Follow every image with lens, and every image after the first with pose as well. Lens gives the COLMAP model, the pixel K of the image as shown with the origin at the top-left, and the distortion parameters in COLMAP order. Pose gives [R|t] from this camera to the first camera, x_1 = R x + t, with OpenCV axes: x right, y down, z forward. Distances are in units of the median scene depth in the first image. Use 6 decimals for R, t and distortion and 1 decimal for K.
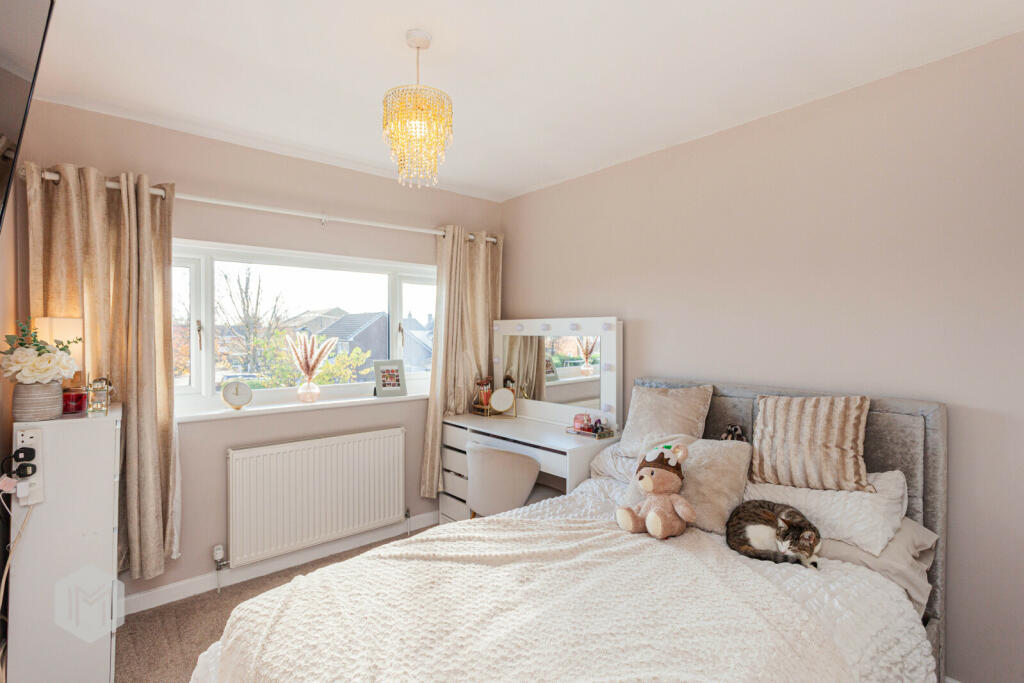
lens RADIAL K [[497.9, 0, 511.4], [0, 497.9, 337.2], [0, 0, 1]] dist [0.001222, 0.000298]
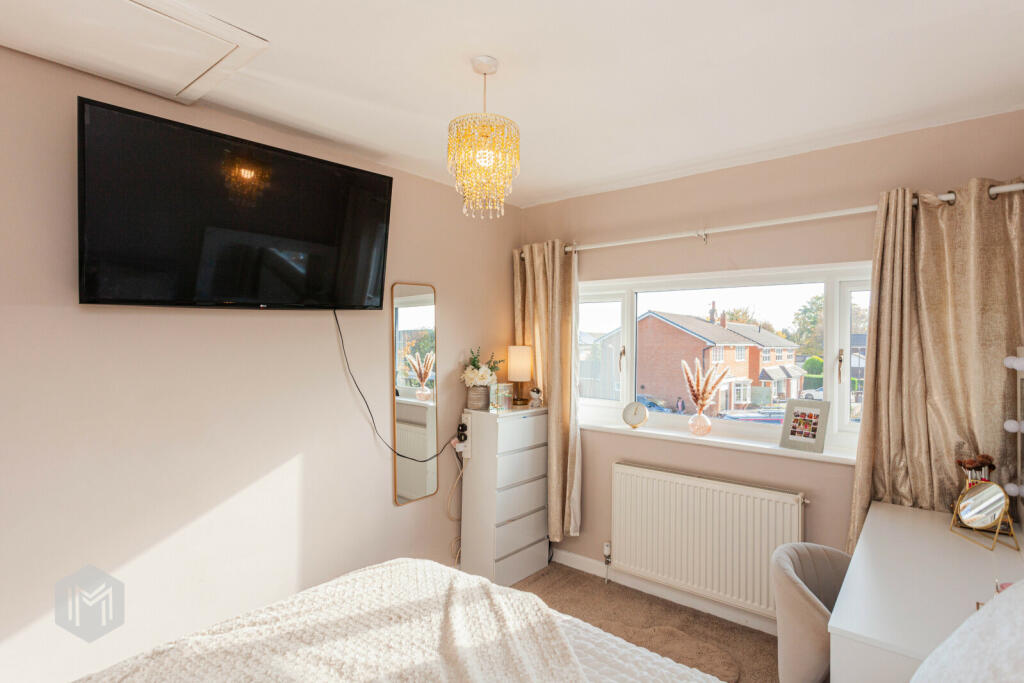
lens RADIAL K [[486.3, 0, 511.6], [0, 486.3, 343.7], [0, 0, 1]] dist [0.004191, 0.001559]
pose [[0.212905, 0.003443, -0.977067, 0.405191], [-0.017051, 0.999855, -0.000192, -0.033054], [0.976924, 0.016701, 0.212933, 0.470059]]
